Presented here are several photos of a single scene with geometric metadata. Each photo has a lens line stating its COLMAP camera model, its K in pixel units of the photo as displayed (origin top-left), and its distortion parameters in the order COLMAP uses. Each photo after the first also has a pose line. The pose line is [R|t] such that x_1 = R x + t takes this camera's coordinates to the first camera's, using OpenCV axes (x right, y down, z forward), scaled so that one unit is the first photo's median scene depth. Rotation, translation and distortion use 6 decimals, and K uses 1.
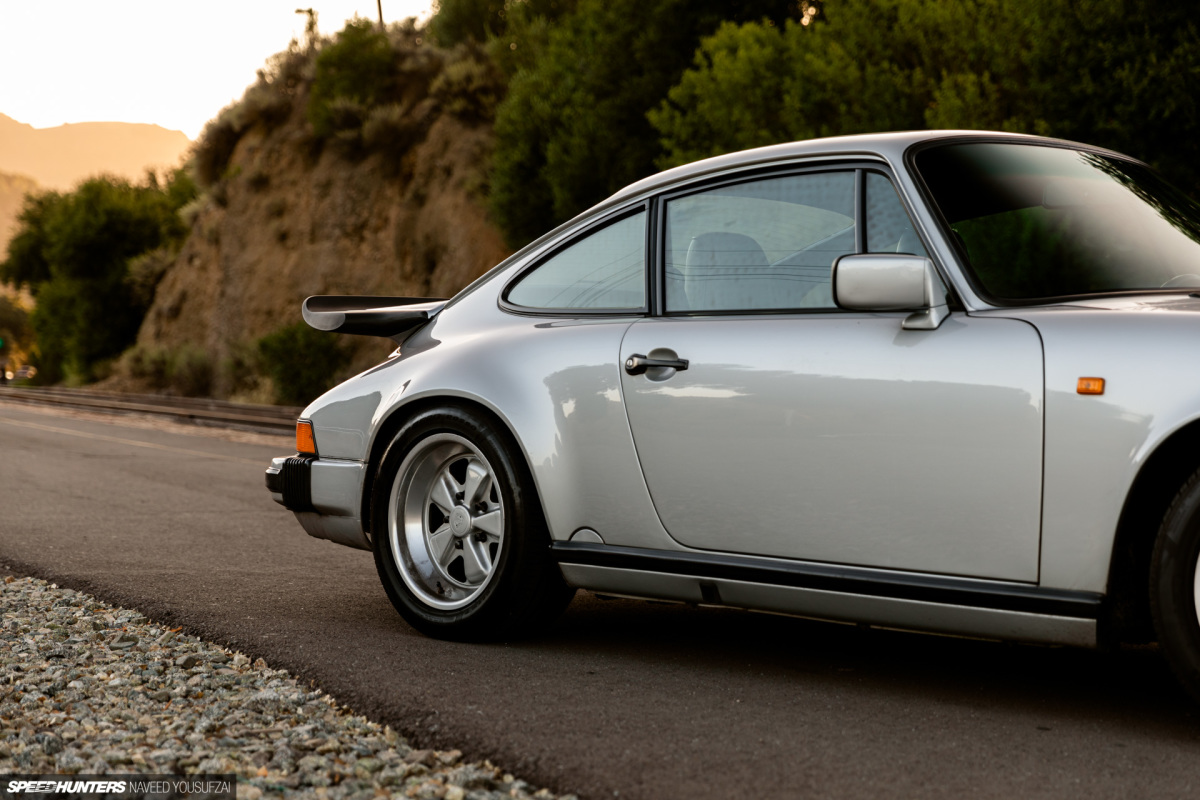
lens RADIAL K [[2407.4, 0, 598.0], [0, 2407.4, 404.0], [0, 0, 1]] dist [0.016907, 0.000000]
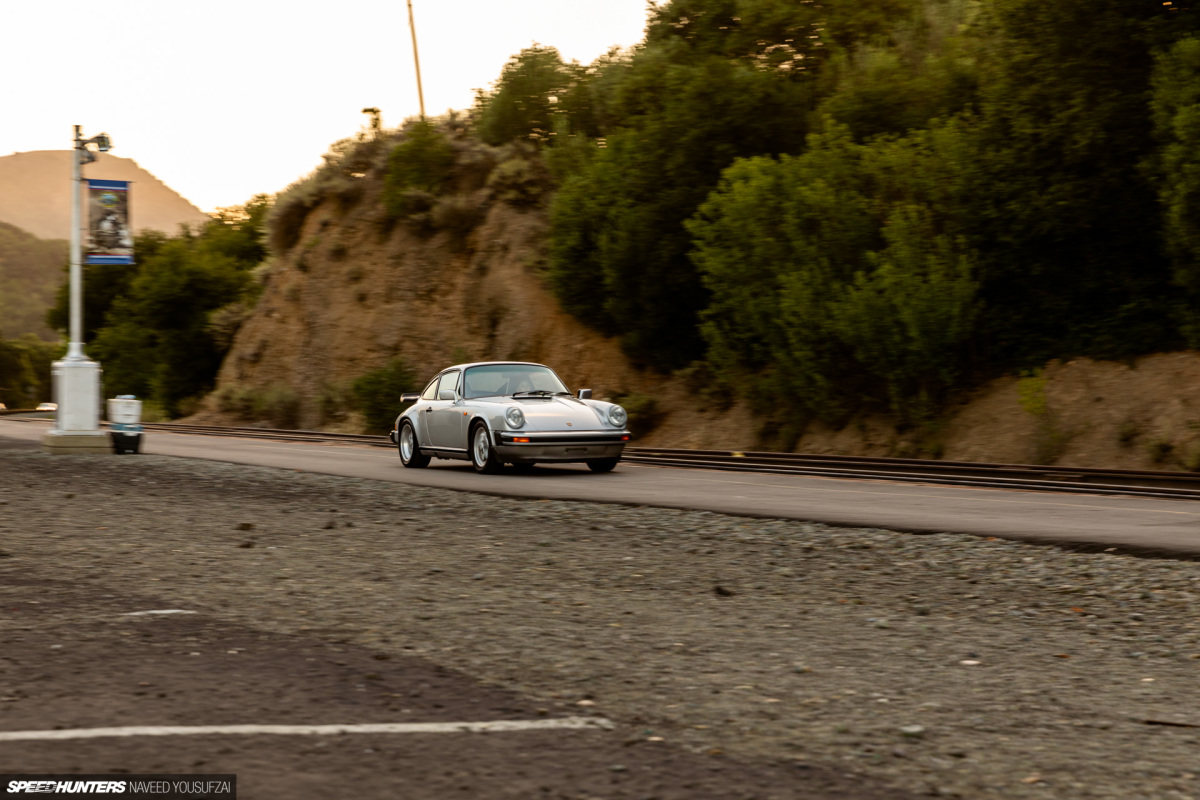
lens RADIAL K [[2532.9, 0, 598.0], [0, 2532.9, 395.5], [0, 0, 1]] dist [0.061607, 0.000000]
pose [[0.999618, -0.010914, 0.025374, -0.047799], [0.011258, 0.999847, -0.013415, -0.000526], [-0.025224, 0.013695, 0.999588, -0.331282]]
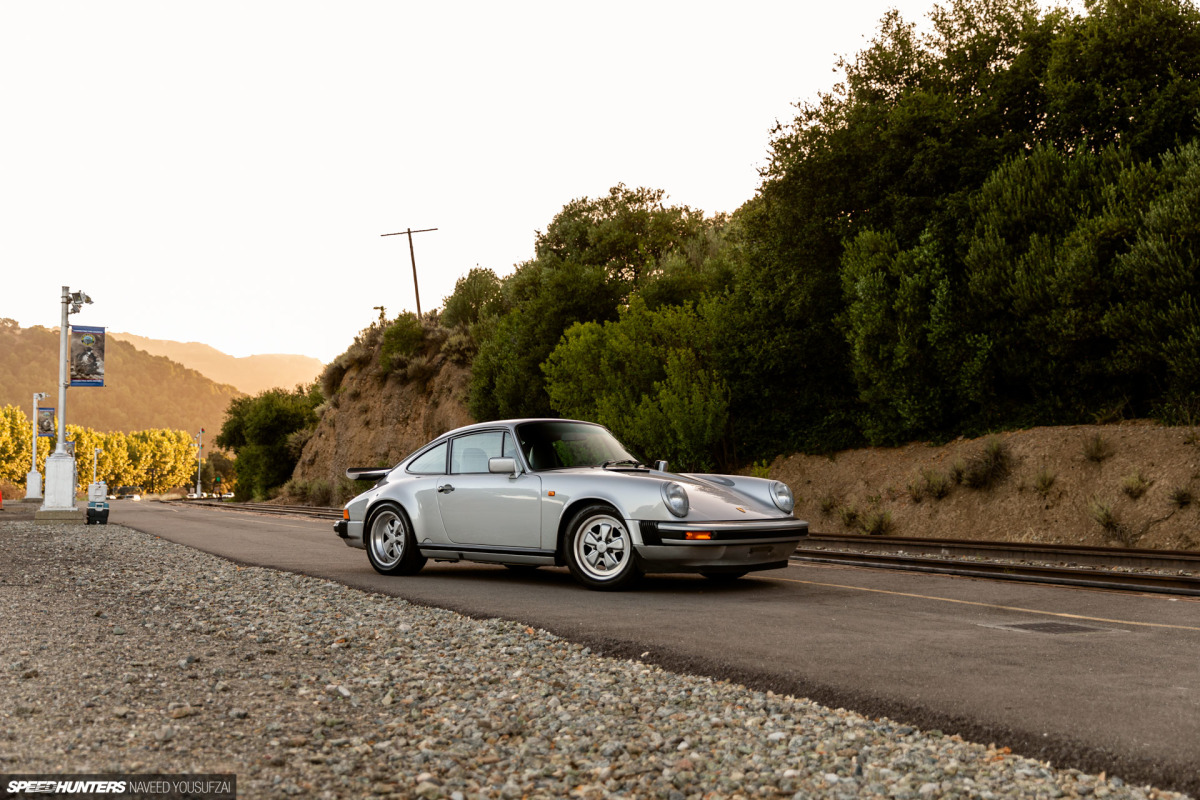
lens RADIAL K [[1357.7, 0, 606.3], [0, 1357.7, 398.7], [0, 0, 1]] dist [0.023743, 0.000000]
pose [[0.999183, -0.012578, 0.038395, 0.023563], [0.015594, 0.996727, -0.079318, 0.001587], [-0.037271, 0.079852, 0.996110, -0.122234]]
